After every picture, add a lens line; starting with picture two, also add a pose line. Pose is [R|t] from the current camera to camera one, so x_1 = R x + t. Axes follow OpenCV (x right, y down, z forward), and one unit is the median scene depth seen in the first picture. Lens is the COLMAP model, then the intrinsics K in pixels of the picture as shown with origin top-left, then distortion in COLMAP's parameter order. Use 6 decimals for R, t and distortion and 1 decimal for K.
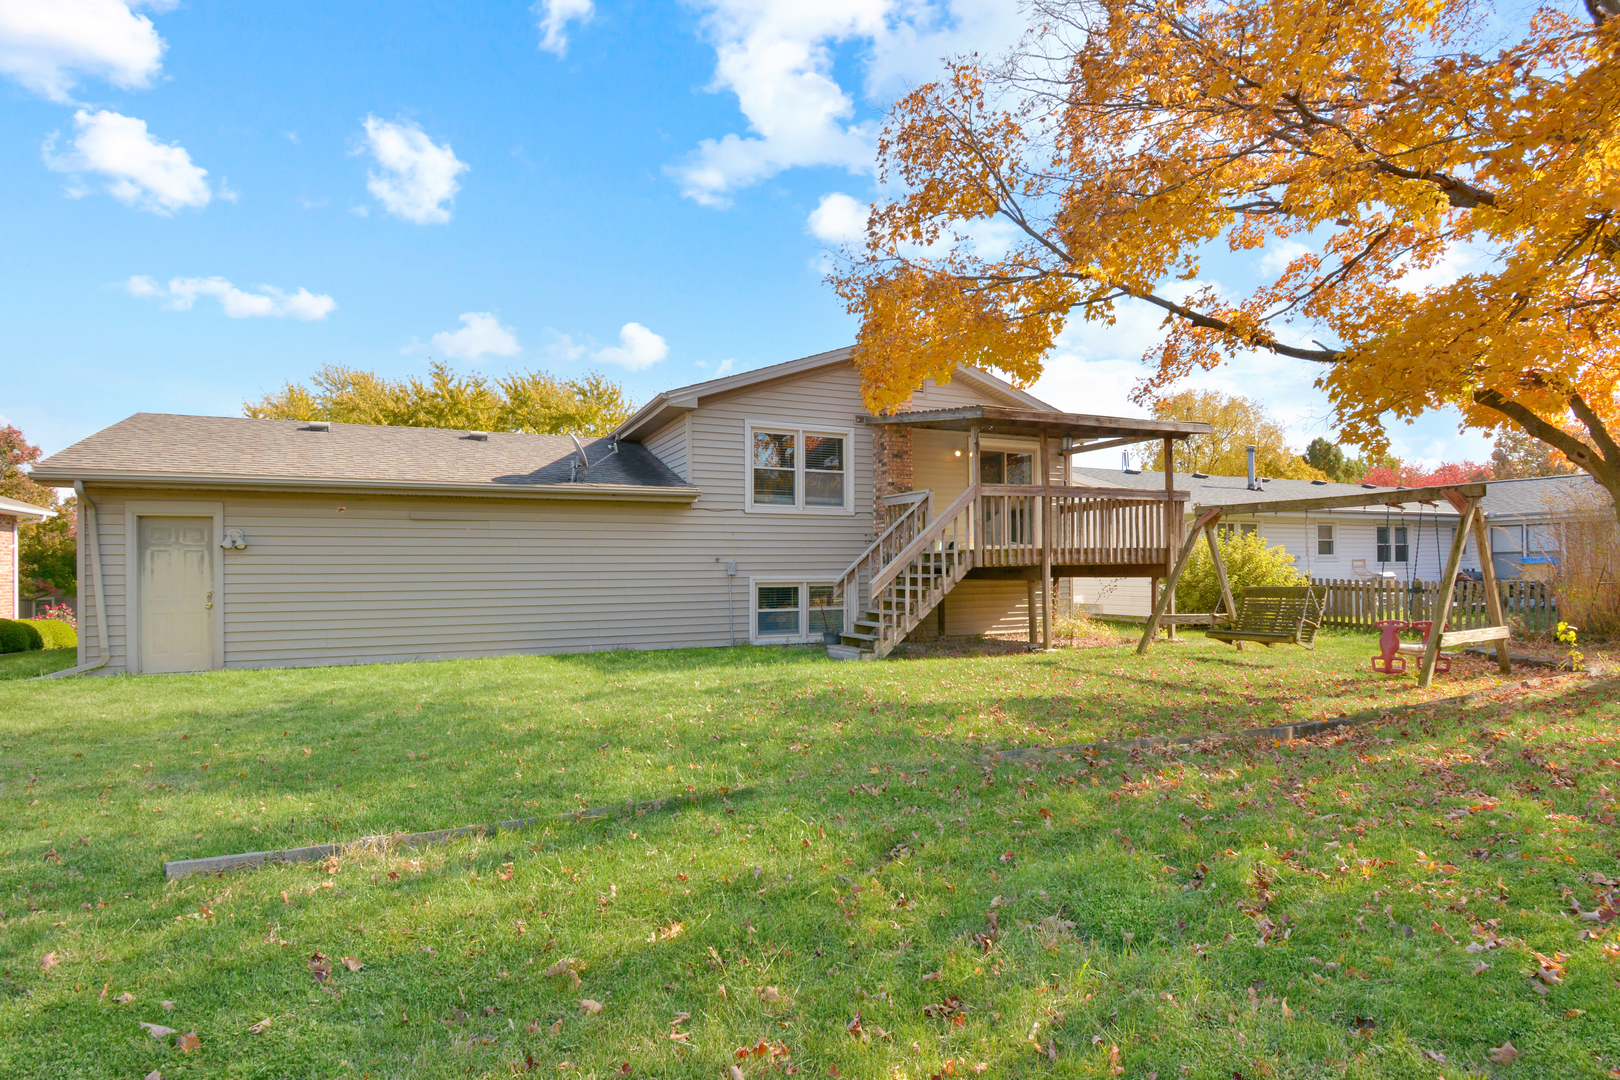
lens RADIAL K [[806.8, 0, 810.0], [0, 806.8, 540.0], [0, 0, 1]] dist [0.000926, -0.015295]
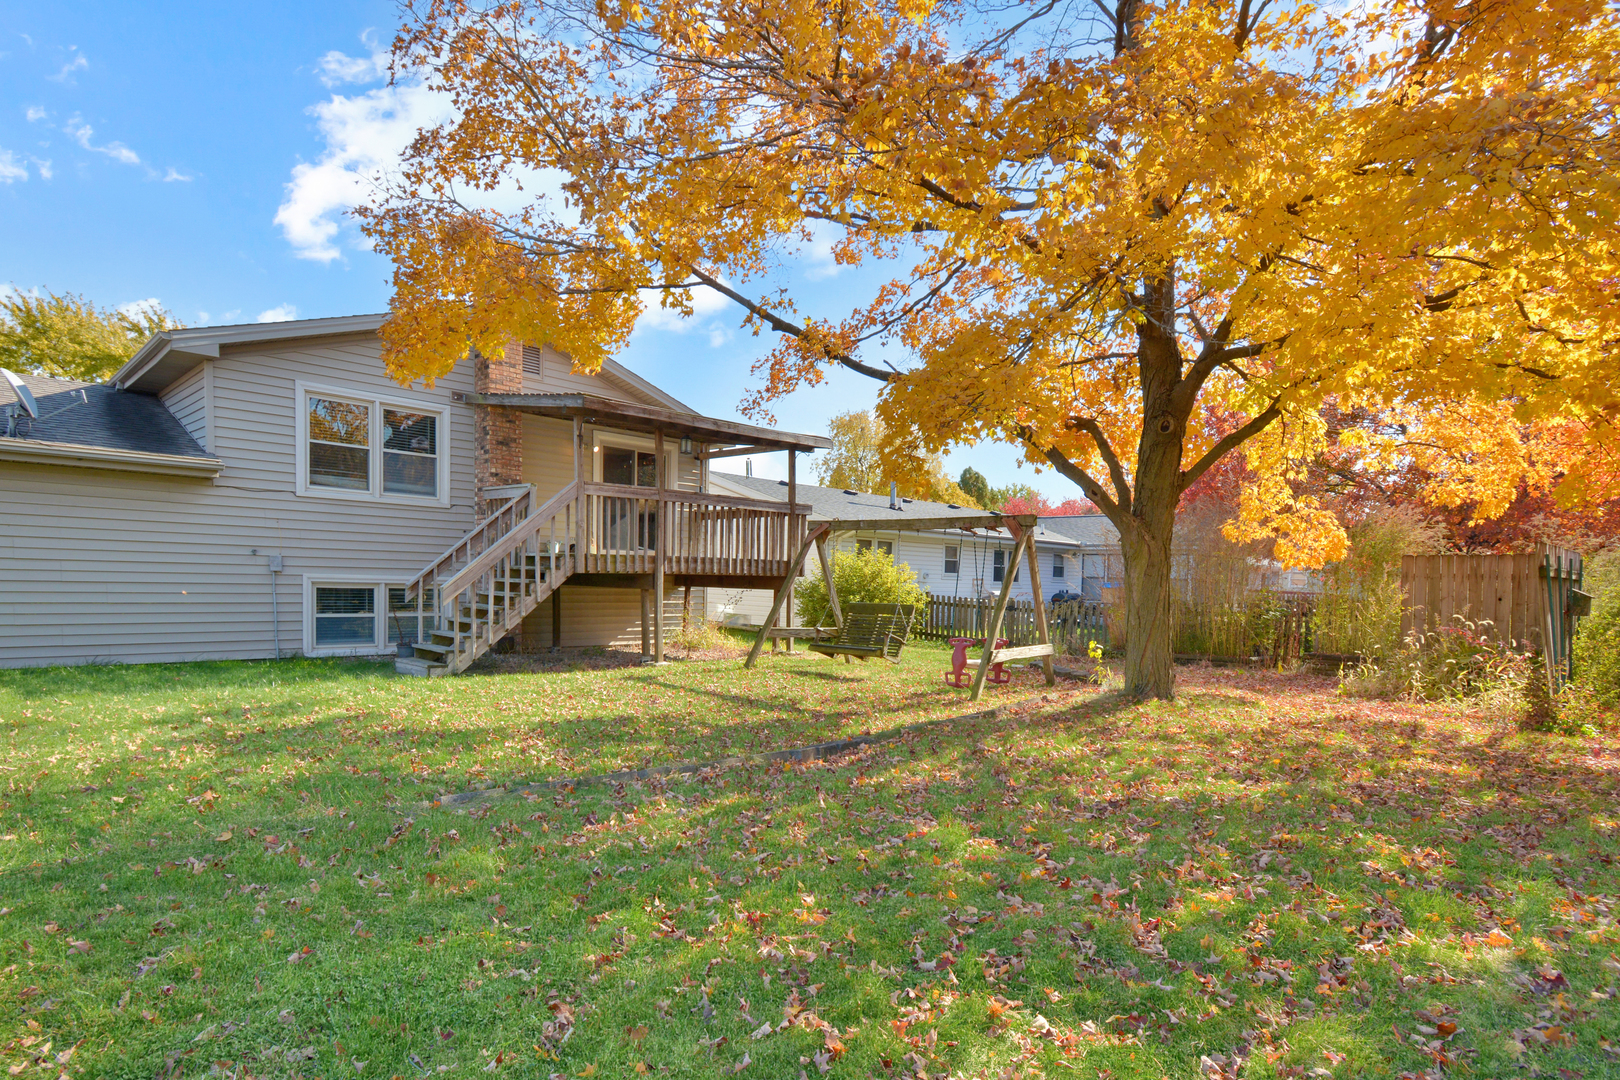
lens RADIAL K [[825.2, 0, 813.3], [0, 825.2, 578.8], [0, 0, 1]] dist [-0.000434, -0.000561]
pose [[0.935317, 0.034791, 0.352095, 0.121686], [-0.049630, 0.998216, 0.033203, -0.003609], [-0.350312, -0.048530, 0.935375, 0.035444]]
